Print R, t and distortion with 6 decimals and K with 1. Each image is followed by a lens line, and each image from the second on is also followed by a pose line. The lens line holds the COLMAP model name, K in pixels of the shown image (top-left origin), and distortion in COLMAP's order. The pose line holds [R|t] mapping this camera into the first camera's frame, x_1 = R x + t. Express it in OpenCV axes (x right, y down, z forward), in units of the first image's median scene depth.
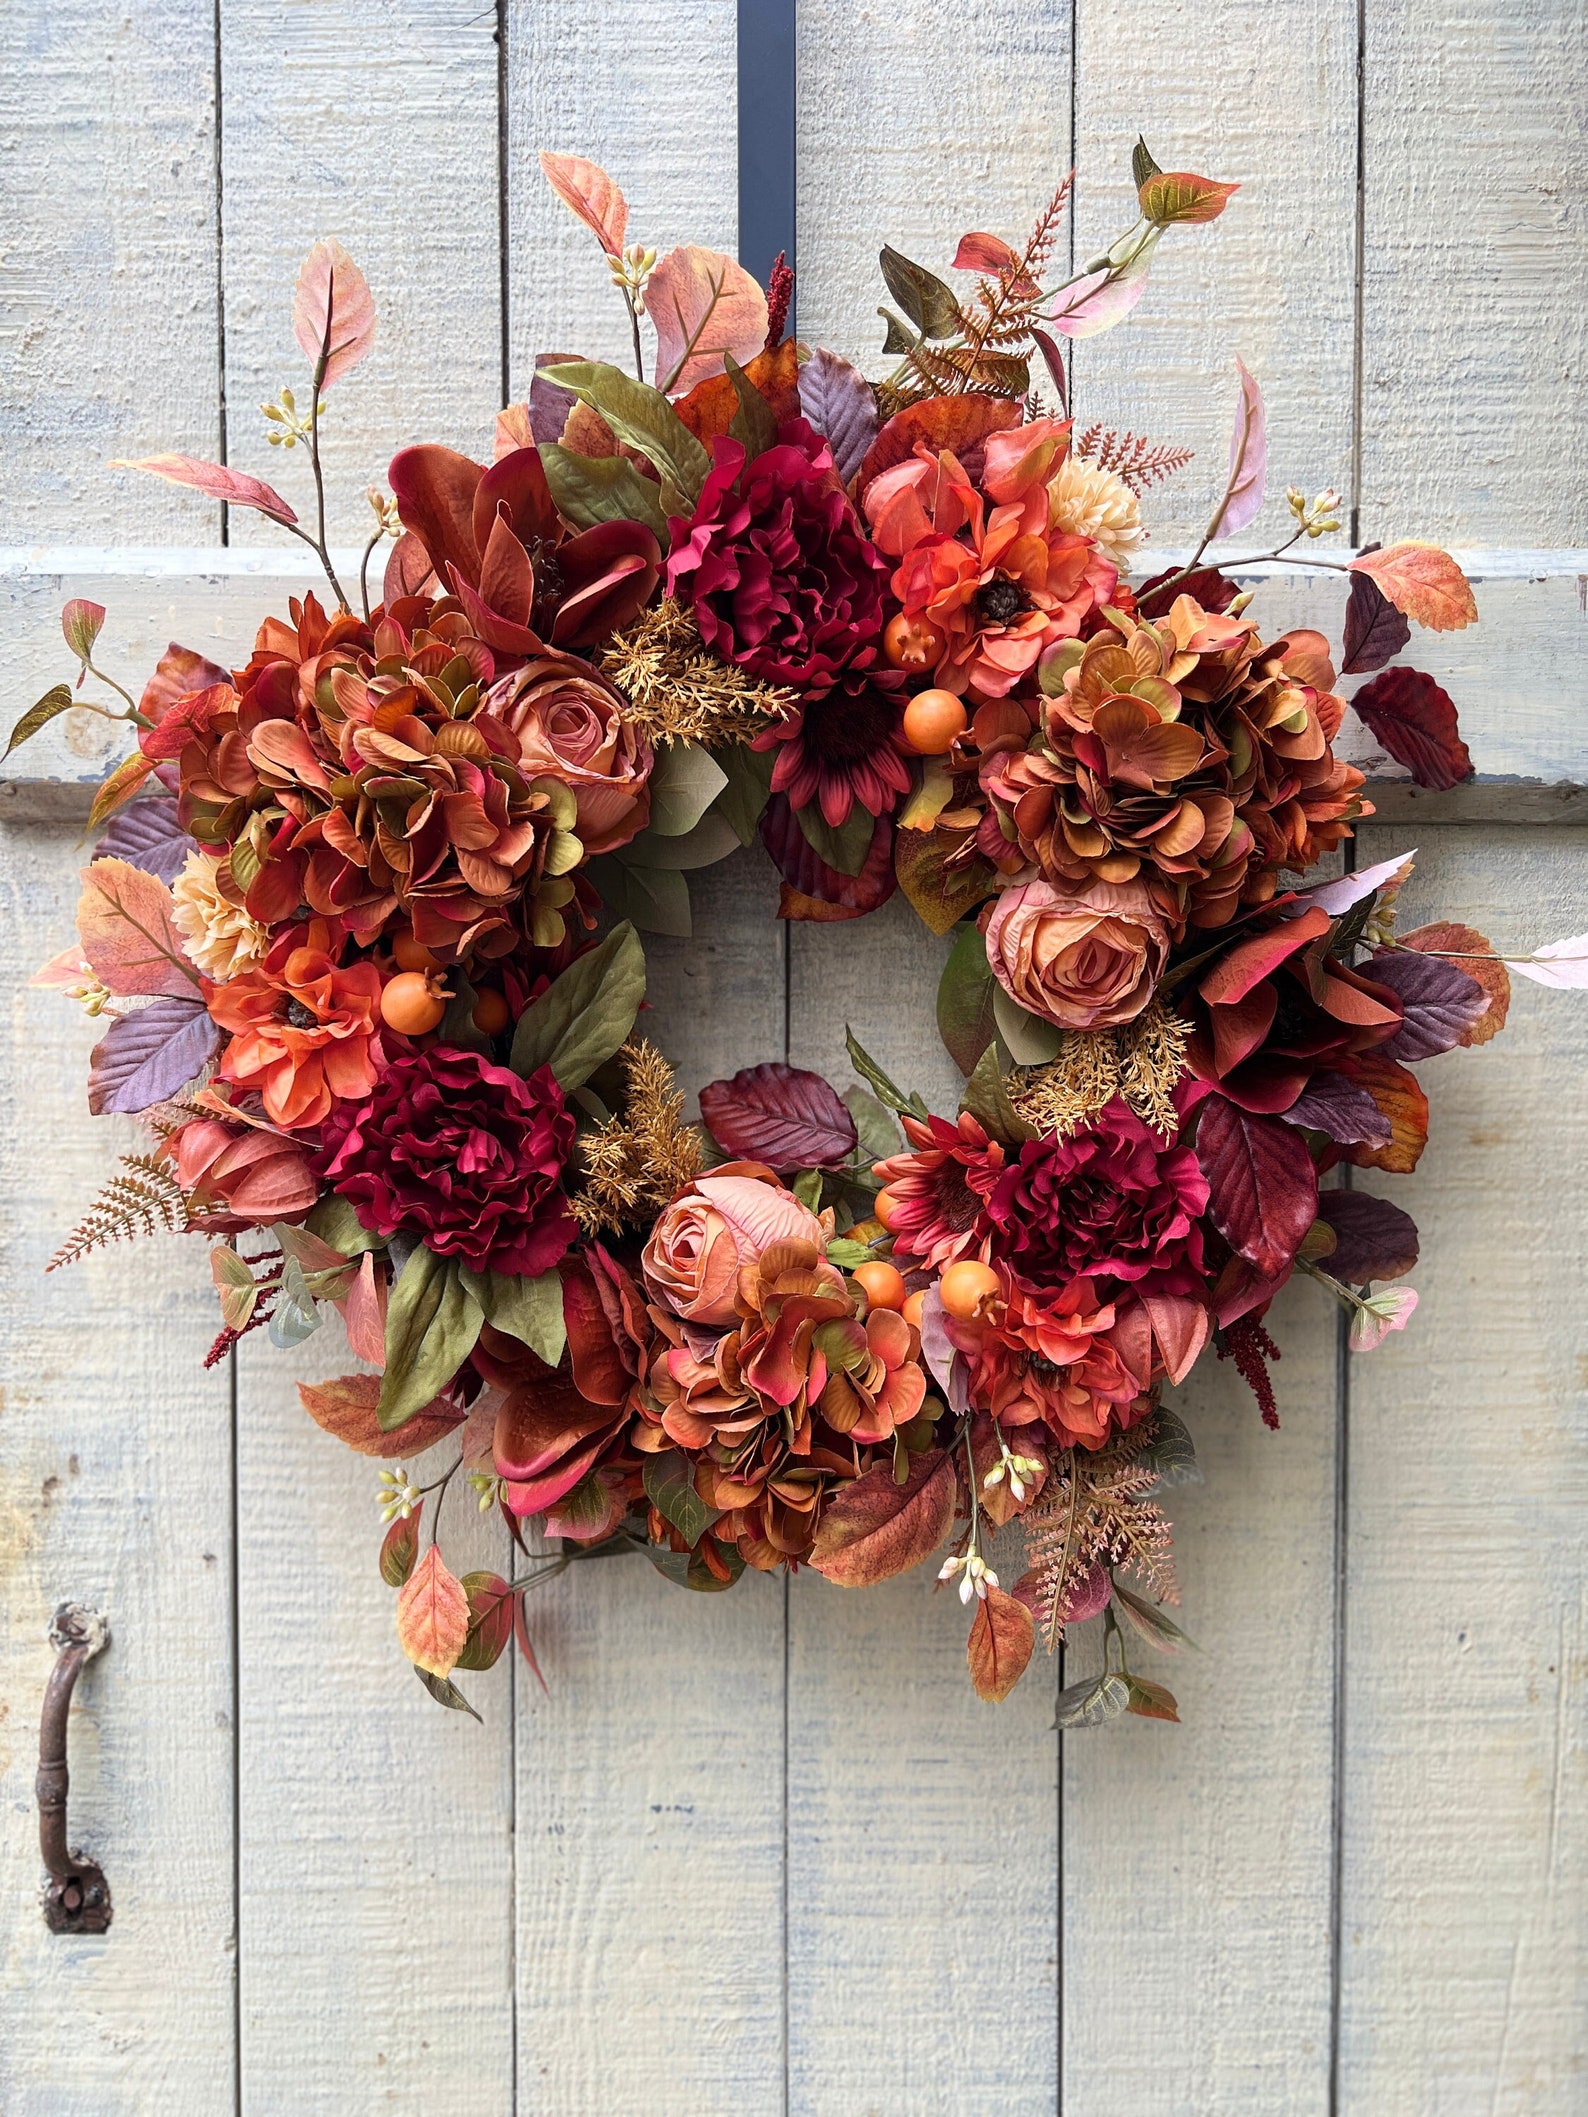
lens RADIAL K [[1551.2, 0, 741.5], [0, 1551.2, 1092.9], [0, 0, 1]] dist [0.052030, -0.139182]
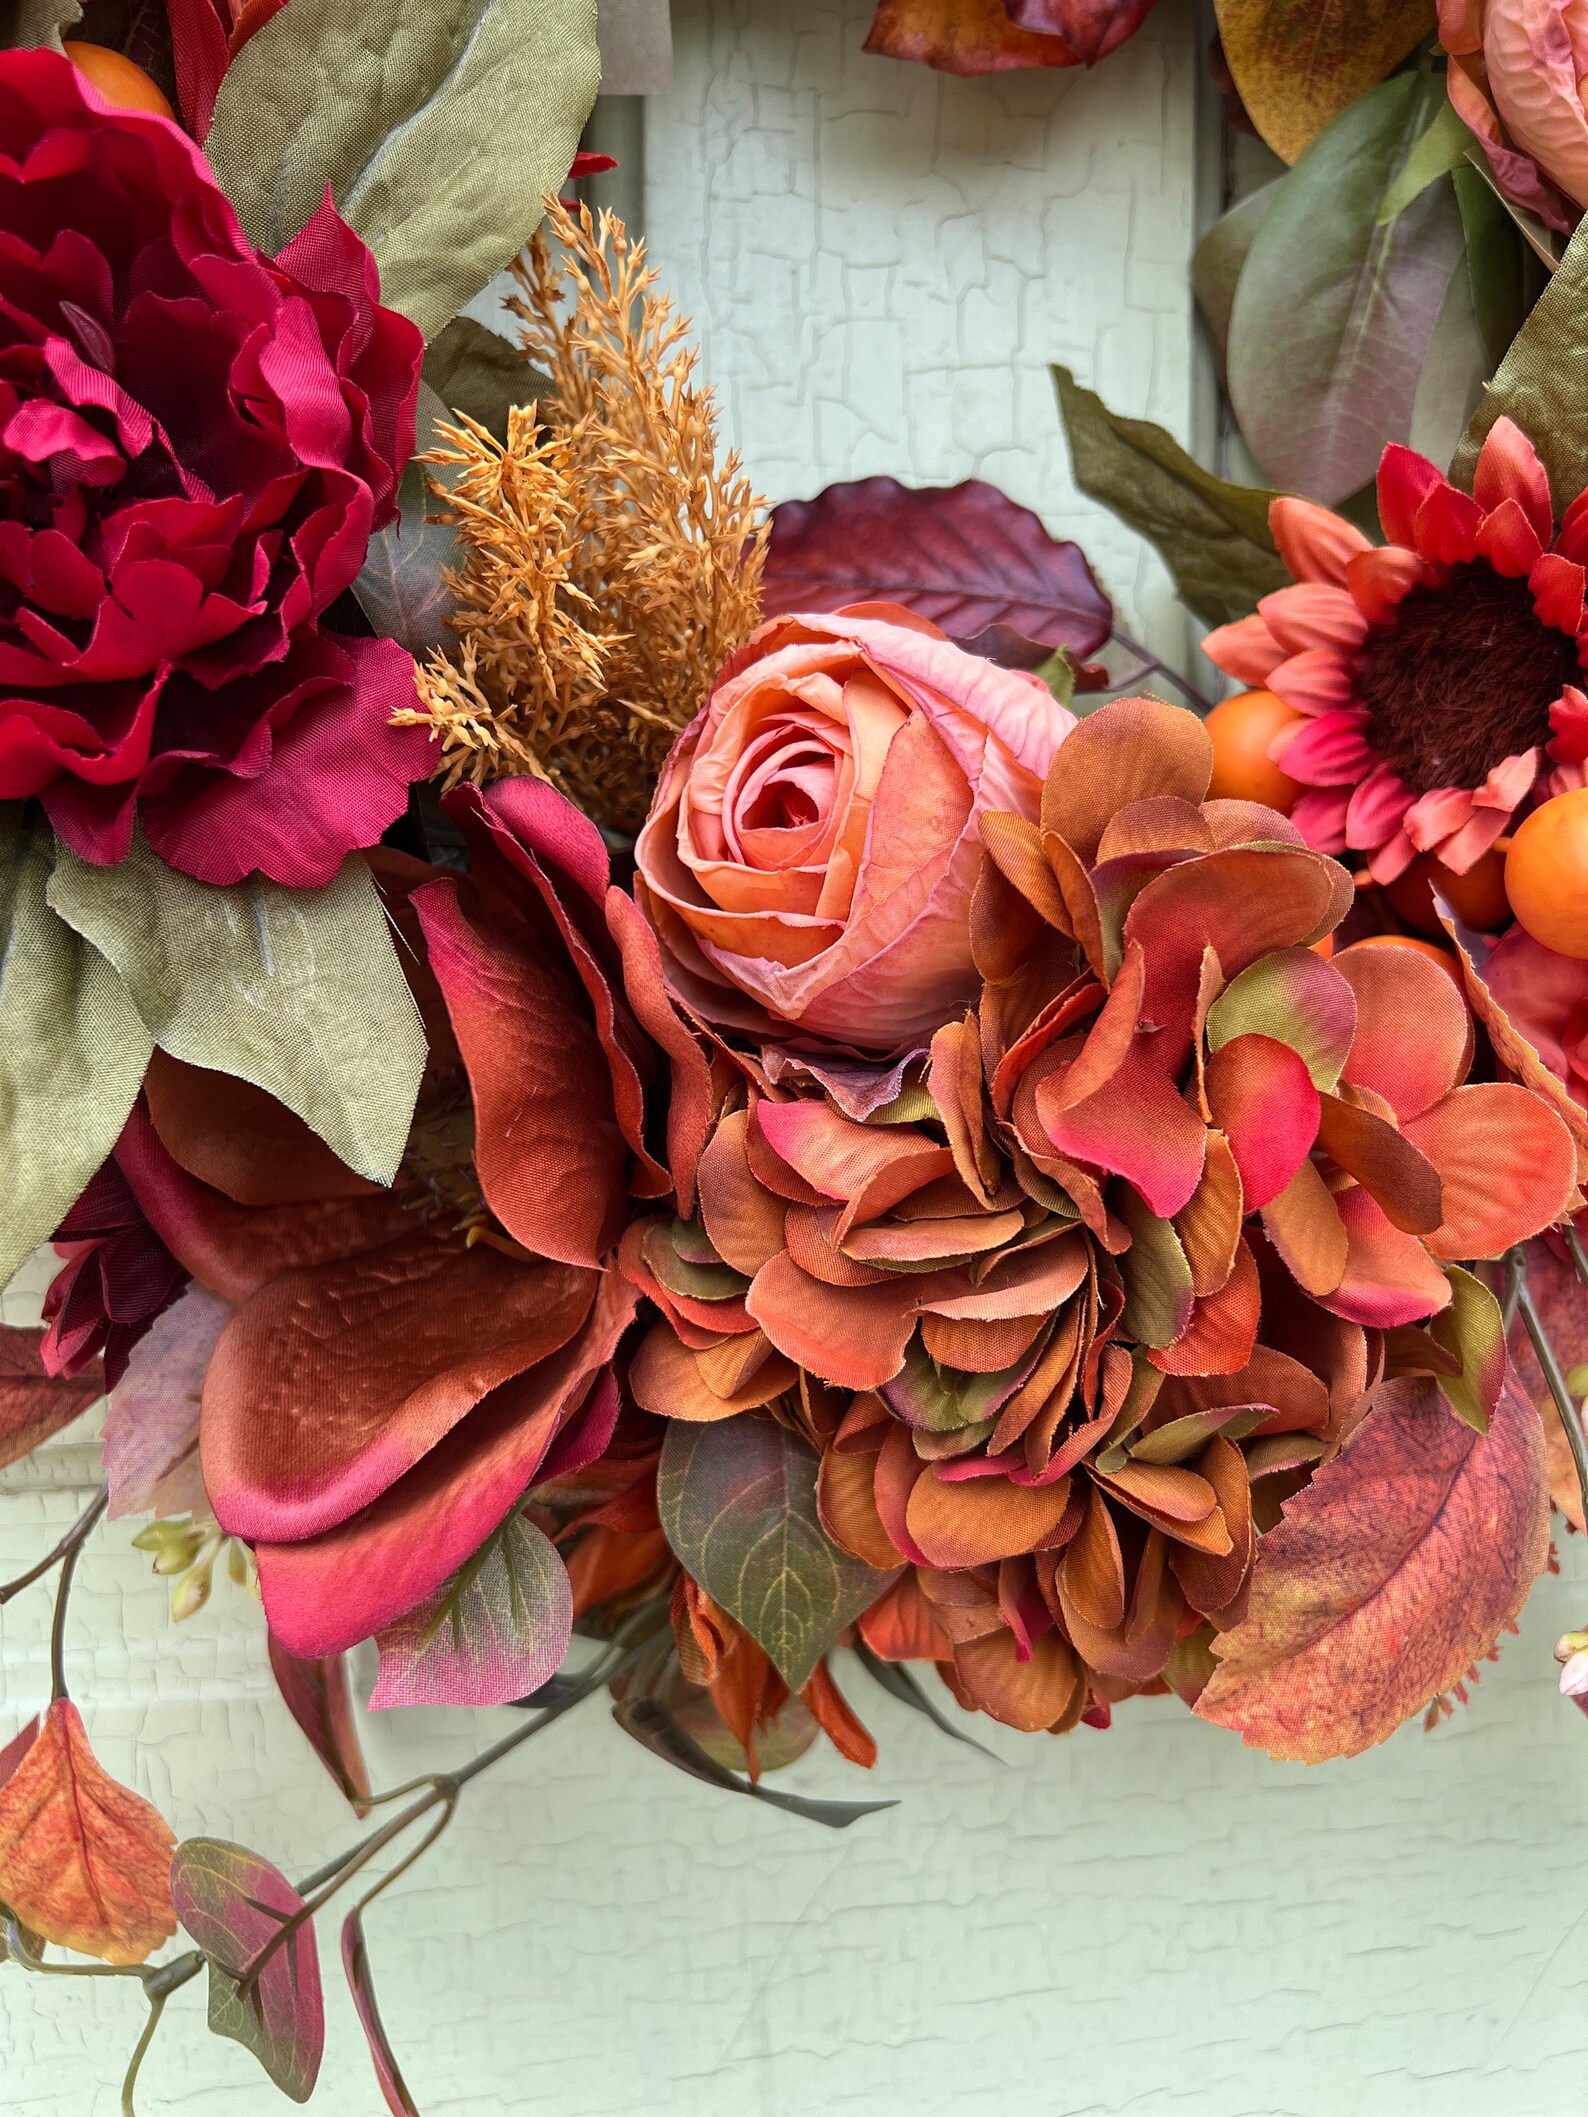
lens RADIAL K [[1593.2, 0, 790.4], [0, 1593.2, 1066.6], [0, 0, 1]] dist [0.058403, -0.095354]
pose [[0.982215, -0.052006, 0.180411, -0.101025], [0.054926, 0.998427, -0.011223, 0.166894], [-0.179544, 0.020933, 0.983527, 0.684803]]
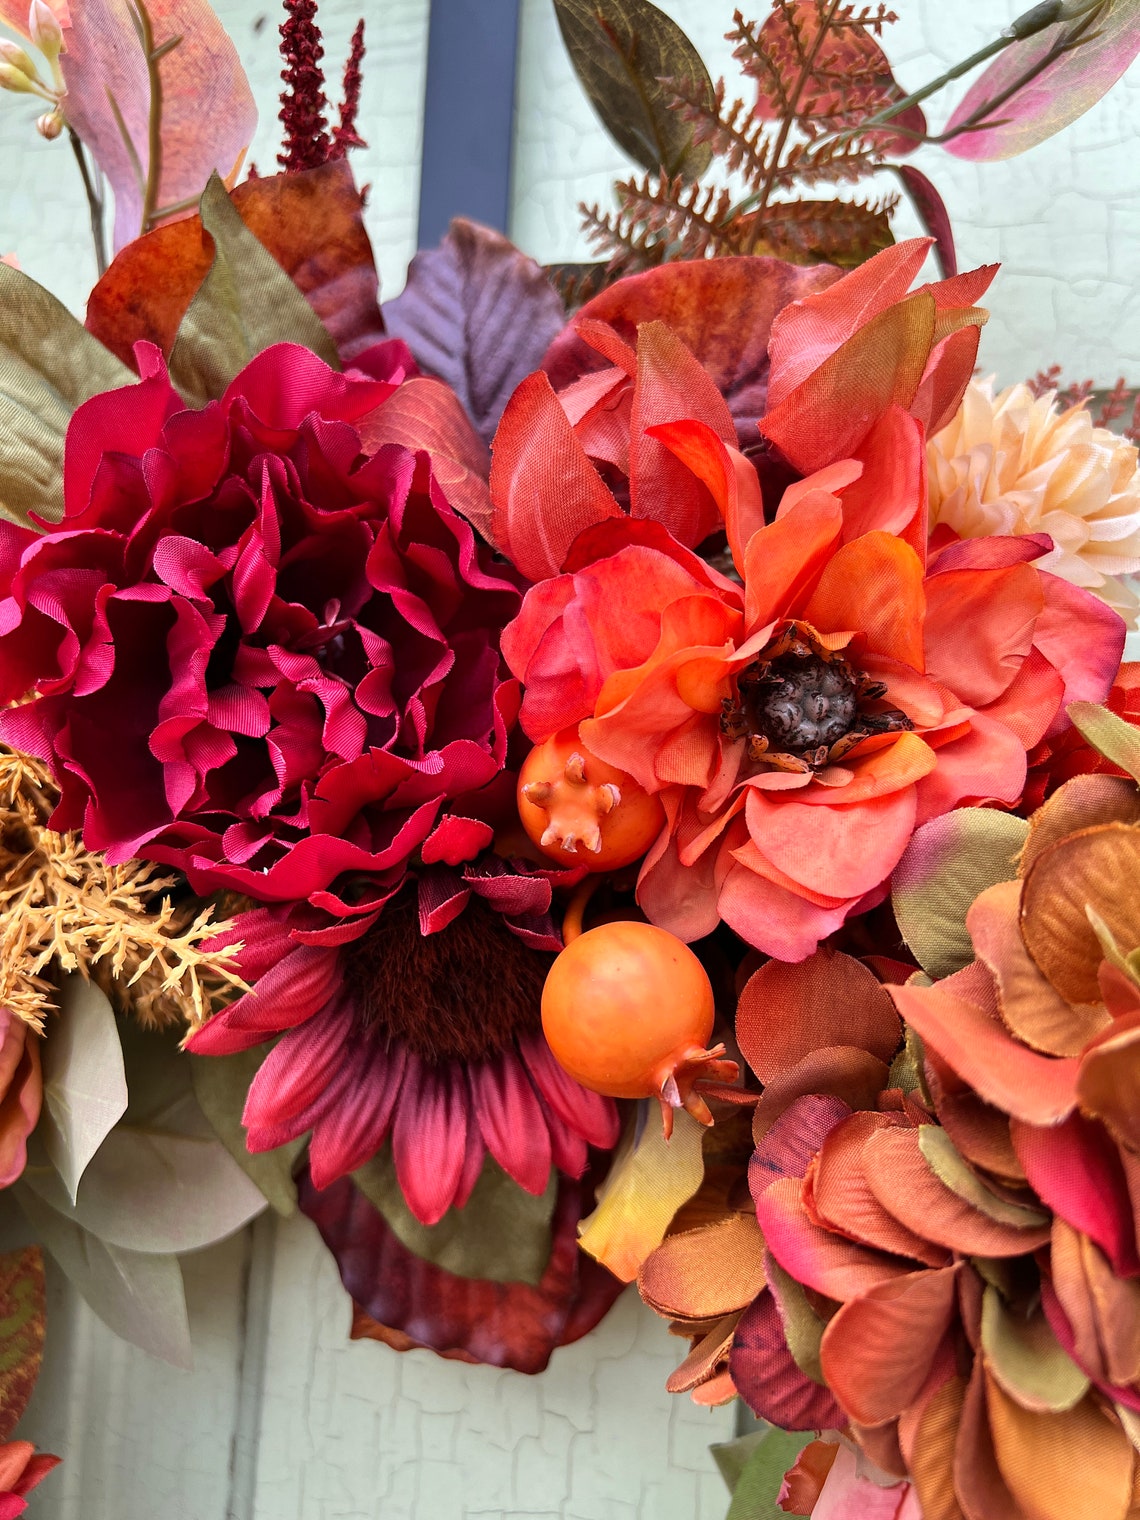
lens RADIAL K [[1132.0, 0, 570.0], [0, 1132.0, 760.0], [0, 0, 1]] dist [0.011230, -0.028426]
pose [[0.982092, 0.011836, -0.188030, 0.161601], [-0.058585, 0.967733, -0.245072, -0.230065], [0.179062, 0.251699, 0.951096, 0.725962]]
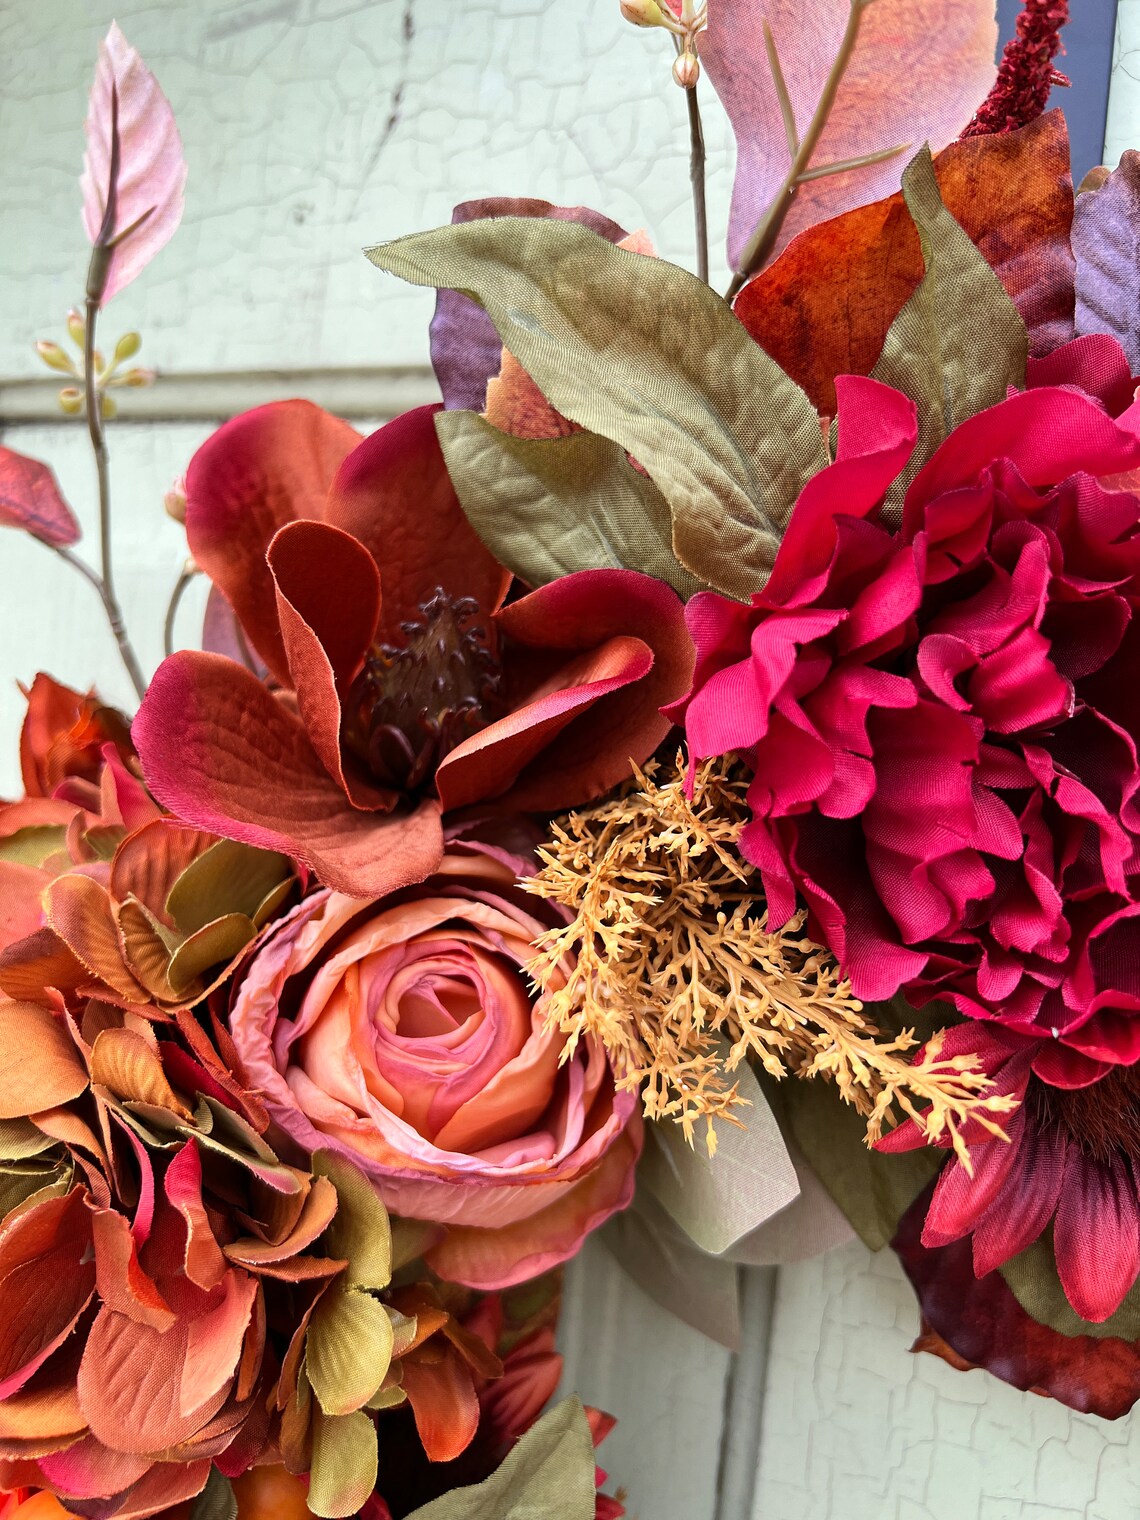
lens RADIAL K [[1157.6, 0, 626.8], [0, 1157.6, 744.1], [0, 0, 1]] dist [0.006332, -0.031065]
pose [[0.937410, 0.087333, -0.337099, 0.038795], [-0.119056, 0.990083, -0.074568, -0.294749], [0.327244, 0.110034, 0.938511, 0.706518]]
